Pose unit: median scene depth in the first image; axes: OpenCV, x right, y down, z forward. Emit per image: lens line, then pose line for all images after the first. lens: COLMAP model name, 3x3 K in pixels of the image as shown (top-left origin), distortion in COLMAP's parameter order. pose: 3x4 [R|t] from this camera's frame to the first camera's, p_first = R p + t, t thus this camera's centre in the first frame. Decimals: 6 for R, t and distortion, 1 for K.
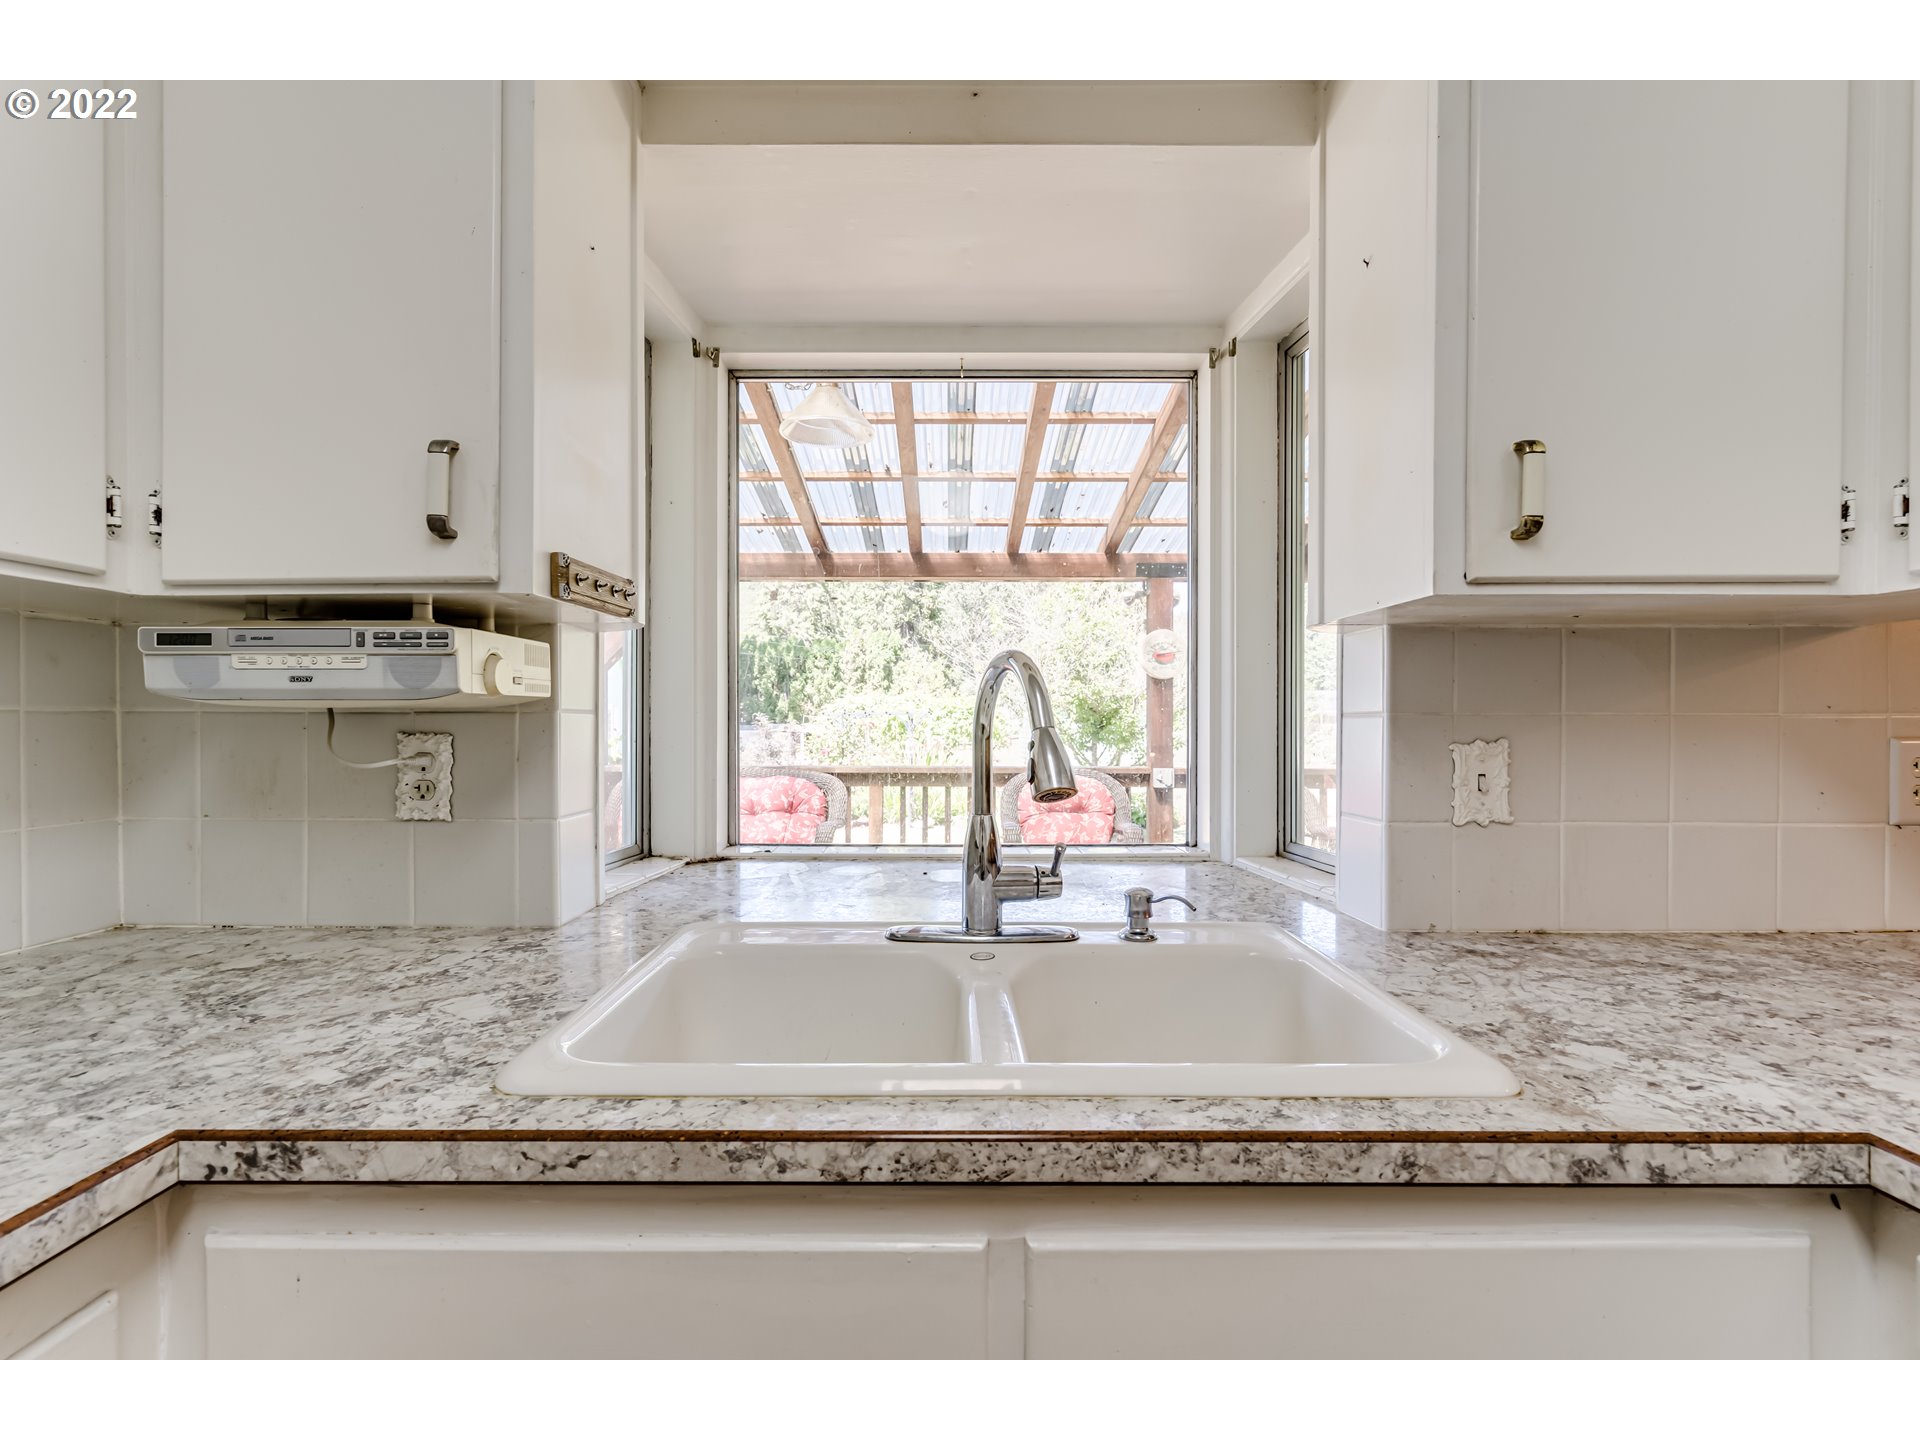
lens RADIAL K [[1419.4, 0, 973.9], [0, 1419.4, 734.4], [0, 0, 1]] dist [0.000197, 0.002182]
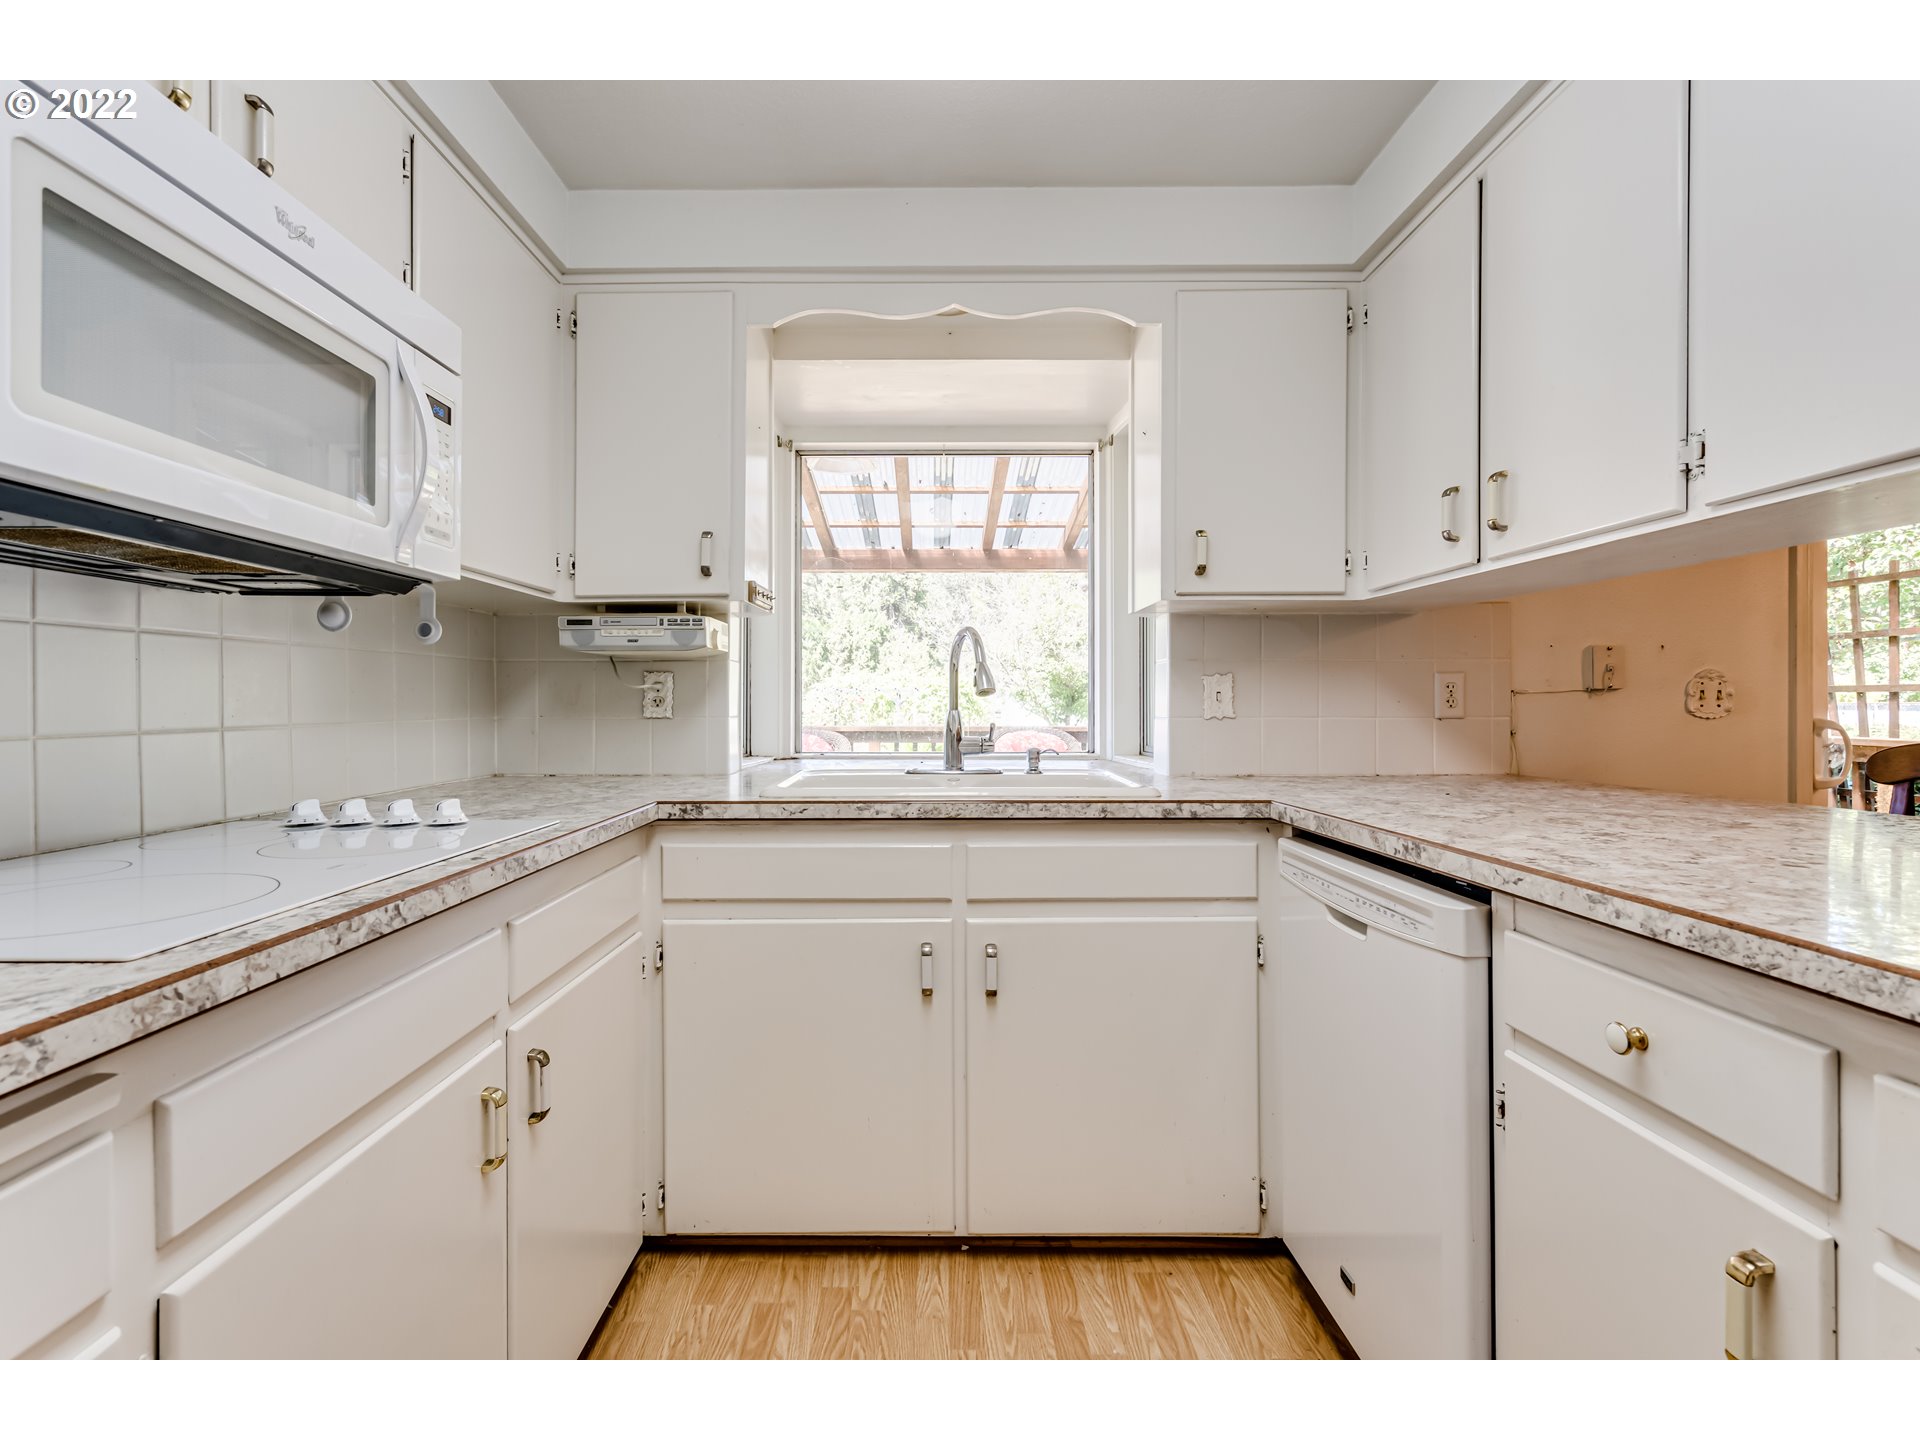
lens RADIAL K [[1419.4, 0, 940.2], [0, 1419.4, 711.1], [0, 0, 1]] dist [0.000197, 0.002182]
pose [[0.999912, -0.001395, -0.013197, 0.013279], [0.001354, 0.999994, -0.003131, 0.064791], [0.013201, 0.003113, 0.999908, -0.985016]]
